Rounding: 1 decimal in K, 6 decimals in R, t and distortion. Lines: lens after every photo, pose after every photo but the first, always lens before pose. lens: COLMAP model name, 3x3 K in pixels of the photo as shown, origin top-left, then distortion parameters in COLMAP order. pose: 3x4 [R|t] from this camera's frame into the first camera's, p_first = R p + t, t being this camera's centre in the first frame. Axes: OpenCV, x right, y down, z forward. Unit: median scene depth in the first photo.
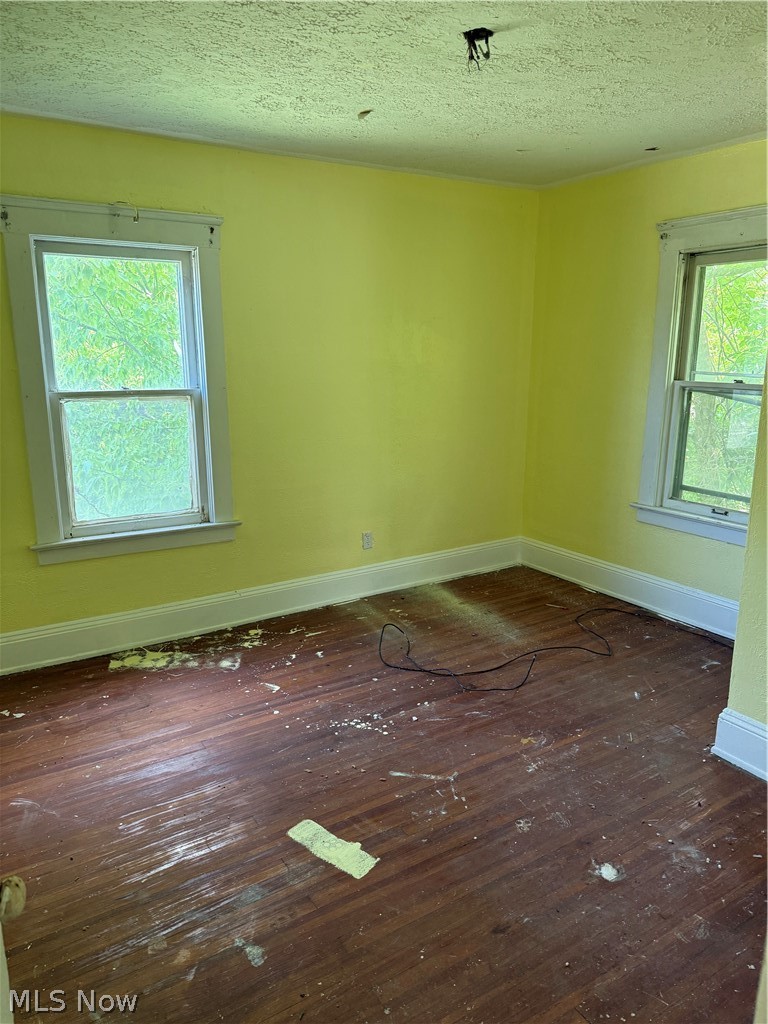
lens RADIAL K [[729.1, 0, 384.0], [0, 729.1, 512.0], [0, 0, 1]] dist [-0.005151, -0.006336]
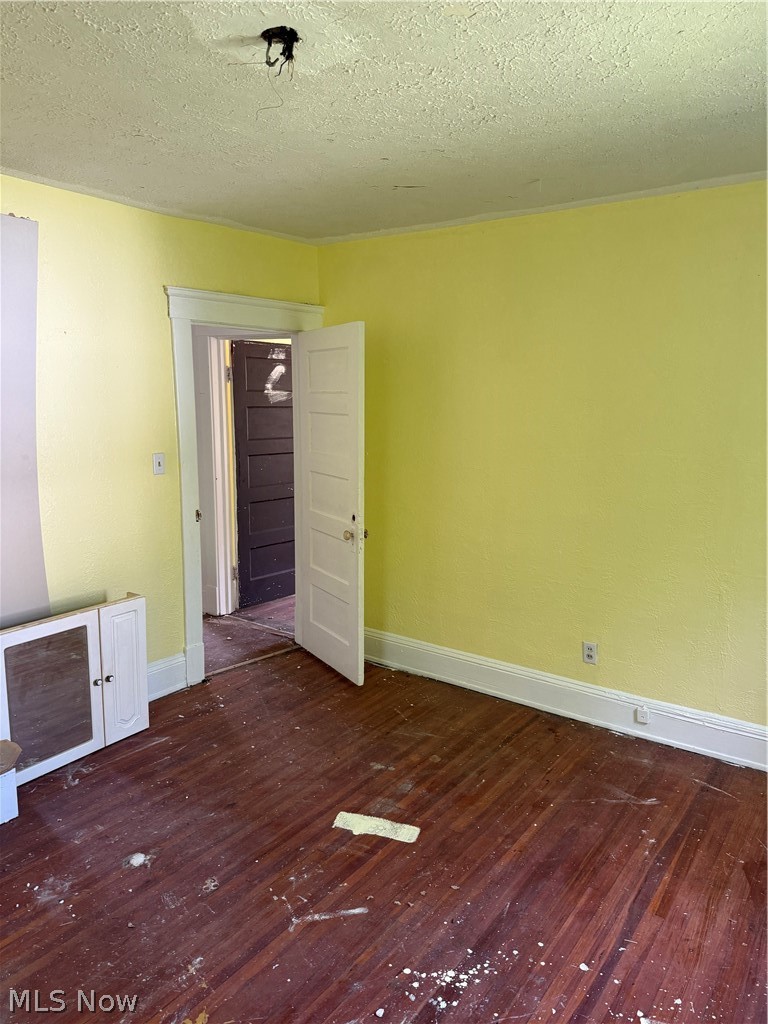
lens RADIAL K [[729.1, 0, 384.0], [0, 729.1, 512.0], [0, 0, 1]] dist [-0.005151, -0.006336]
pose [[-0.928074, 0.050073, -0.369014, 0.317059], [-0.095970, 0.925288, 0.366923, -0.436178], [0.359818, 0.375946, -0.853930, 1.765750]]
